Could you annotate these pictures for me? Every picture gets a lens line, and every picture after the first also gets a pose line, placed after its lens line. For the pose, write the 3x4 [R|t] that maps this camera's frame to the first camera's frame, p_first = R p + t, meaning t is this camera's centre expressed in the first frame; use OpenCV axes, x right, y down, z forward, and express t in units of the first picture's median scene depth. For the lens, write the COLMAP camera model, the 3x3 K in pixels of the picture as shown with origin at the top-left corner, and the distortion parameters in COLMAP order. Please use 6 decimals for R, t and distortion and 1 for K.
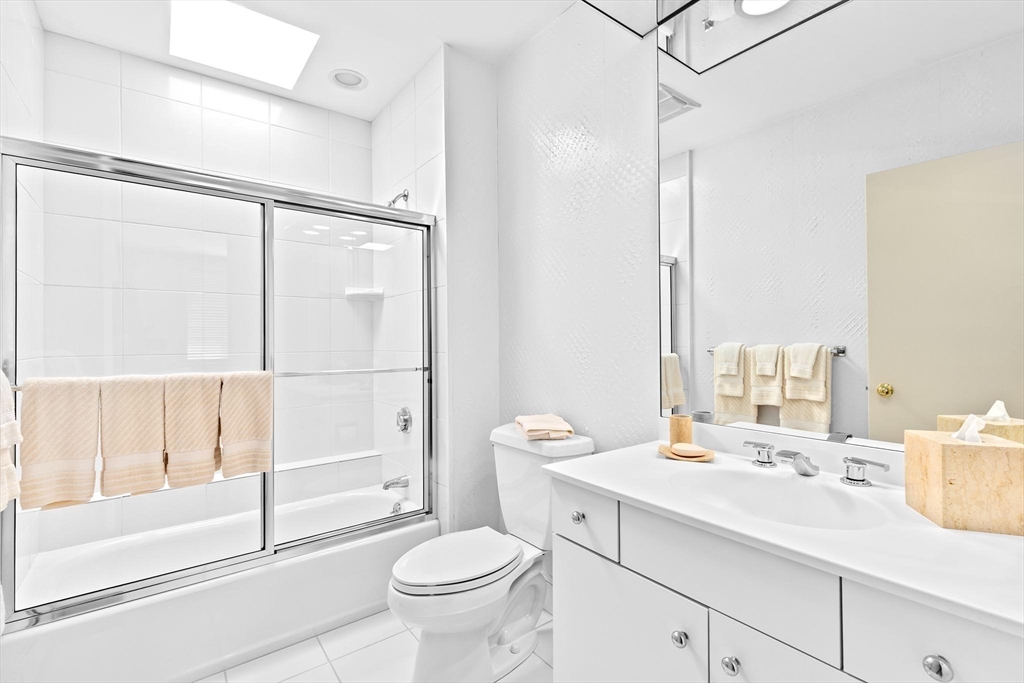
lens RADIAL K [[455.0, 0, 513.1], [0, 455.0, 338.1], [0, 0, 1]] dist [0.000332, 0.000153]
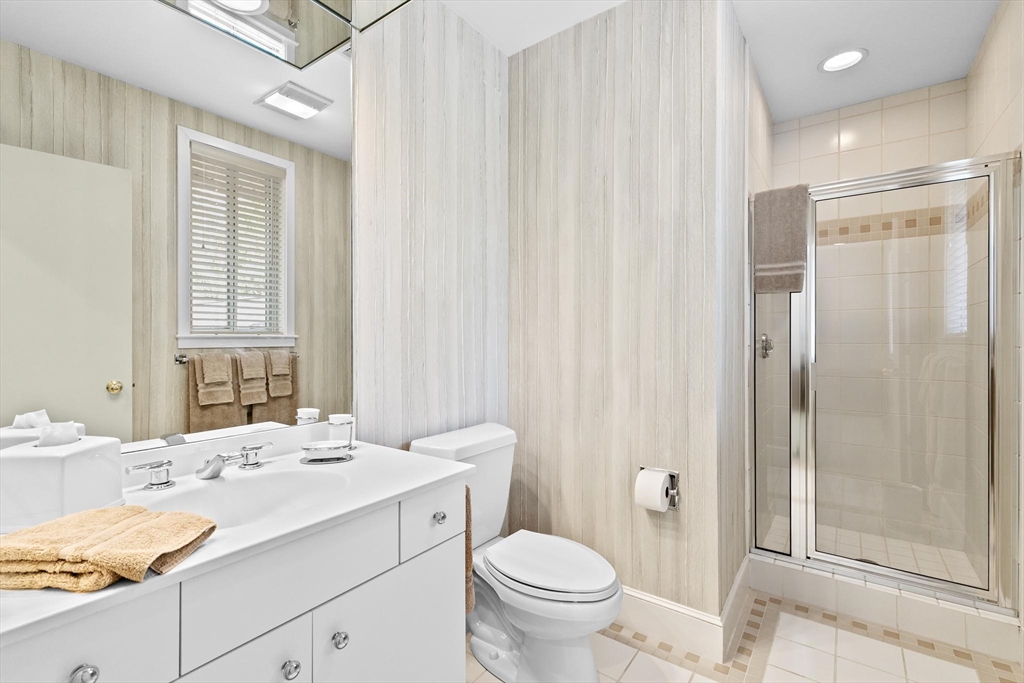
lens RADIAL K [[455.0, 0, 513.4], [0, 455.0, 341.2], [0, 0, 1]] dist [0.000332, 0.000153]
pose [[-0.293227, 0.008353, 0.956006, -0.610468], [0.008336, 0.999946, -0.006180, 0.020193], [-0.956007, 0.006157, -0.293281, 0.824789]]
